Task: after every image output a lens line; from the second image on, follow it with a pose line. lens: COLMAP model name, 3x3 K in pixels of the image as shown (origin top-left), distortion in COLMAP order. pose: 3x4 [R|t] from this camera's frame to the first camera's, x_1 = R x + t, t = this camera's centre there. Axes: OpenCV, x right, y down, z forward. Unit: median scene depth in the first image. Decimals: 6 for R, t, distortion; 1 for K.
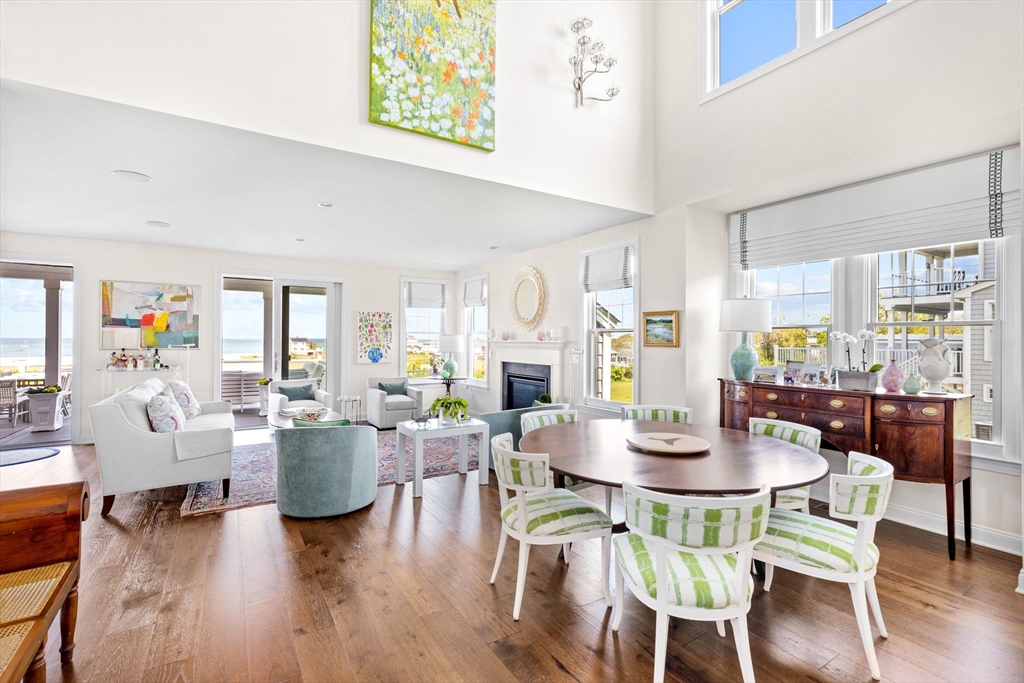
lens RADIAL K [[465.1, 0, 515.3], [0, 465.1, 338.7], [0, 0, 1]] dist [-0.002814, -0.001084]
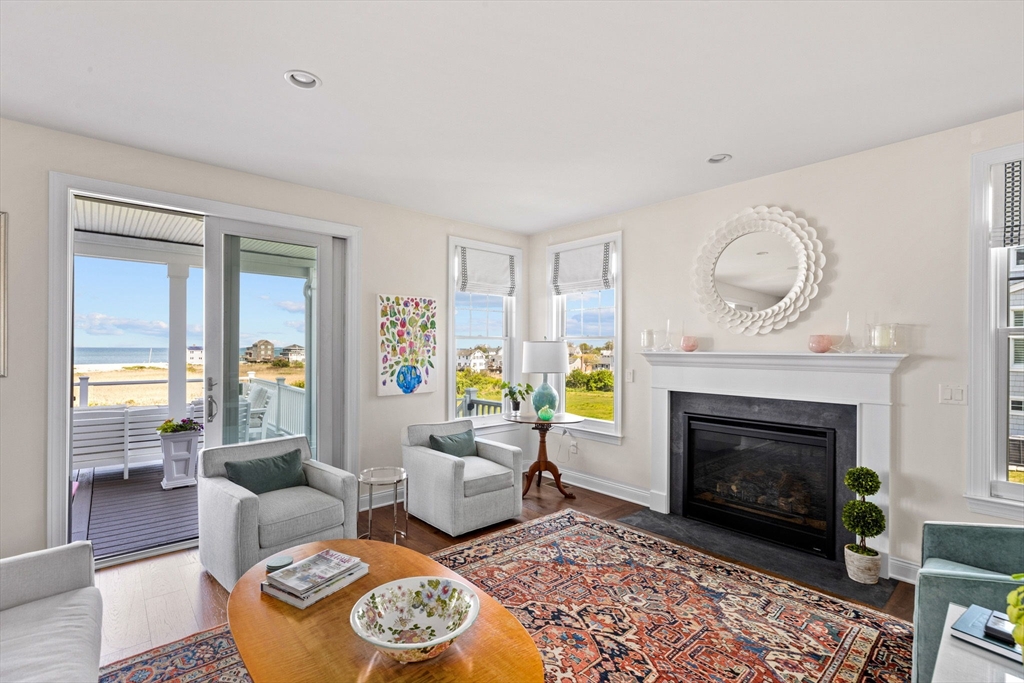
lens RADIAL K [[465.1, 0, 506.3], [0, 465.1, 347.8], [0, 0, 1]] dist [-0.002814, -0.001084]
pose [[0.985716, 0.000889, 0.168415, -0.285941], [-0.001361, 0.999995, 0.002690, -0.001956], [-0.168411, -0.002881, 0.985713, 0.468511]]
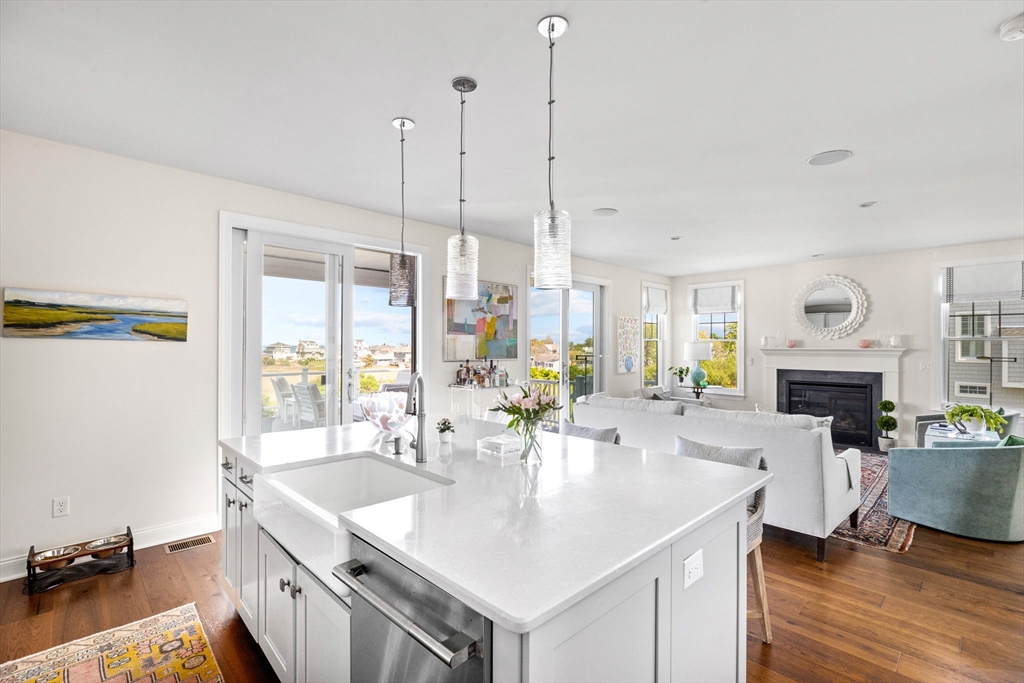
lens RADIAL K [[465.1, 0, 505.2], [0, 465.1, 343.1], [0, 0, 1]] dist [-0.002814, -0.001084]
pose [[0.976573, -0.001192, 0.215183, -0.758237], [0.001503, 0.999998, -0.001282, -0.005877], [-0.215181, 0.001575, 0.976573, 0.143299]]
